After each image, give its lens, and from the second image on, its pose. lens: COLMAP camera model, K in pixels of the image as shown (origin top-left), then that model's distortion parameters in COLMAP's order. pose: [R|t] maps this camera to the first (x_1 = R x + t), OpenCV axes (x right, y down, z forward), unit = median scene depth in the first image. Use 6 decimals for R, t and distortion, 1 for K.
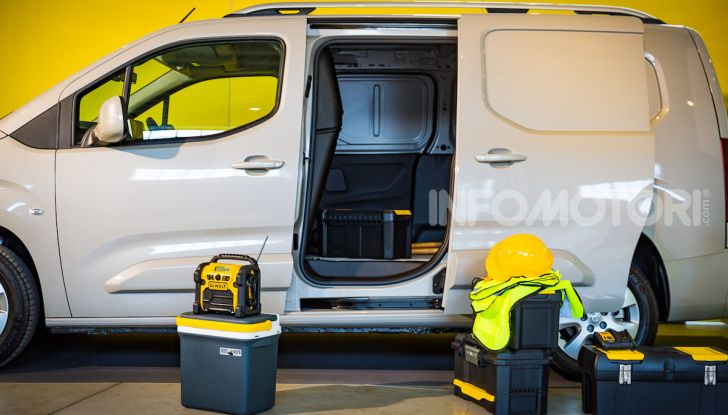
lens RADIAL K [[1113.2, 0, 364.0], [0, 1113.2, 207.5], [0, 0, 1]] dist [0.012065, 0.026629]
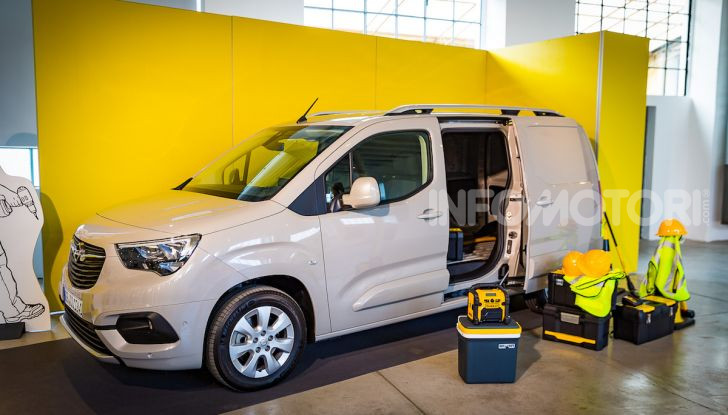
lens RADIAL K [[643.5, 0, 364.0], [0, 643.5, 207.5], [0, 0, 1]] dist [-0.006672, -0.002153]
pose [[0.823865, -0.069673, 0.562488, -0.685109], [0.016845, 0.994987, 0.098573, -0.141037], [-0.566536, -0.071736, 0.820908, 0.317680]]
